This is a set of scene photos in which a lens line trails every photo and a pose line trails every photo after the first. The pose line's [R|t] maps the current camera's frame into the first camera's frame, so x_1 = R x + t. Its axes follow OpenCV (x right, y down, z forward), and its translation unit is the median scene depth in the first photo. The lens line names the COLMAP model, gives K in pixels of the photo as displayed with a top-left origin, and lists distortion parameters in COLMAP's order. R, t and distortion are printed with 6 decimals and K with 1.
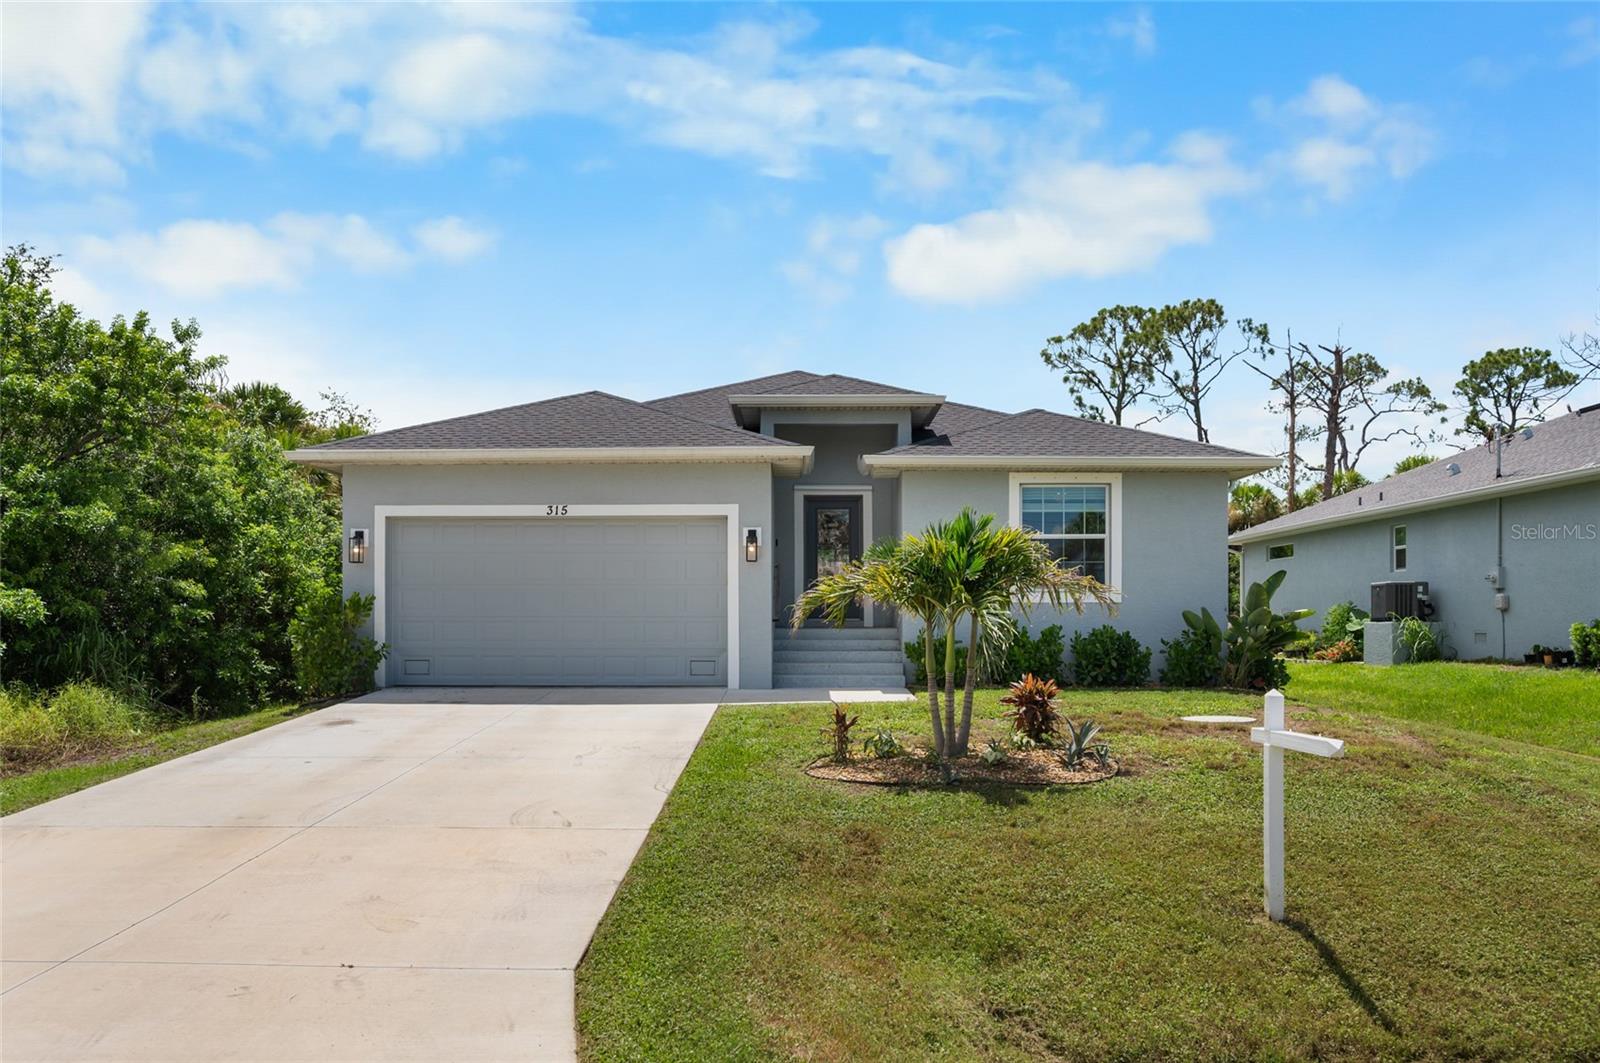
lens RADIAL K [[1254.3, 0, 799.7], [0, 1254.3, 563.9], [0, 0, 1]] dist [-0.003906, 0.000965]
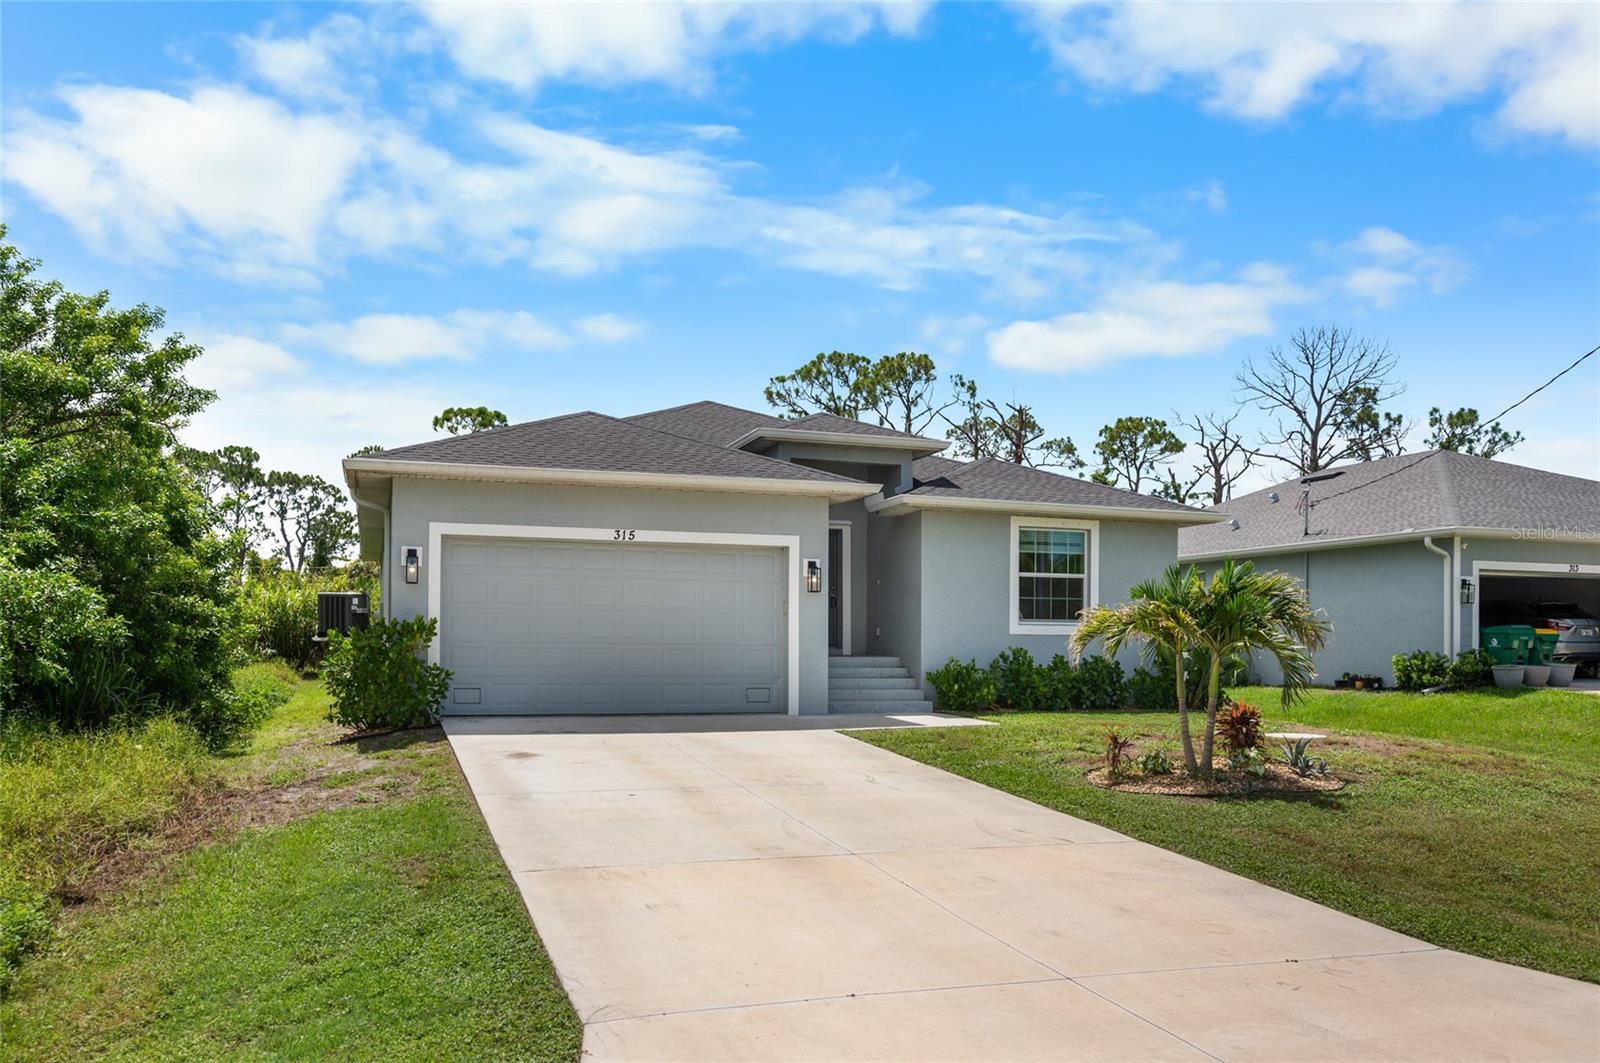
lens RADIAL K [[1252.9, 0, 800.1], [0, 1252.9, 596.2], [0, 0, 1]] dist [-0.002397, 0.000899]
pose [[0.938727, 0.022042, 0.343957, -0.383432], [-0.024205, 0.999705, 0.001997, -0.000226], [-0.343812, -0.010200, 0.938983, 0.030107]]
